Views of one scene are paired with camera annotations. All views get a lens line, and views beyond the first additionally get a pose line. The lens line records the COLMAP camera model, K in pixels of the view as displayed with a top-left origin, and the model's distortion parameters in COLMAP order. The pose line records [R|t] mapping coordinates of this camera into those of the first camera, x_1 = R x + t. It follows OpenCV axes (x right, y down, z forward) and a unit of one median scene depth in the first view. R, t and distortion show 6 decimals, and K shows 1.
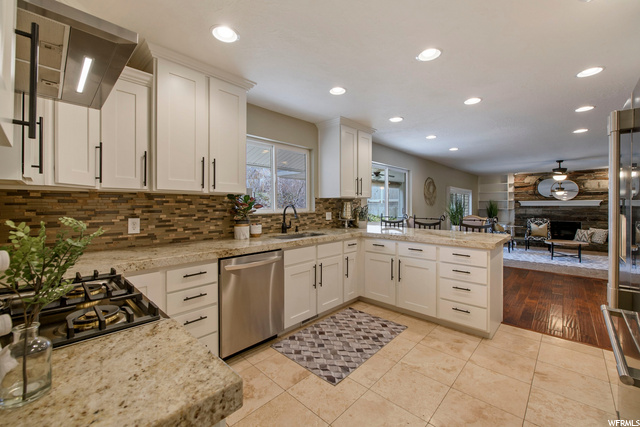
lens RADIAL K [[262.0, 0, 322.9], [0, 262.0, 205.8], [0, 0, 1]] dist [0.000709, -0.000183]
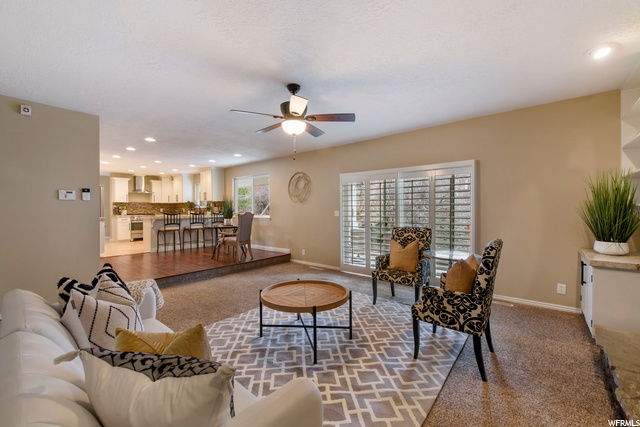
lens RADIAL K [[262.0, 0, 321.3], [0, 262.0, 211.8], [0, 0, 1]] dist [0.000709, -0.000183]
pose [[0.052447, 0.008655, -0.998586, 2.014326], [0.000969, 0.999962, 0.008718, 0.034265], [0.998623, -0.001425, 0.052436, 1.556341]]
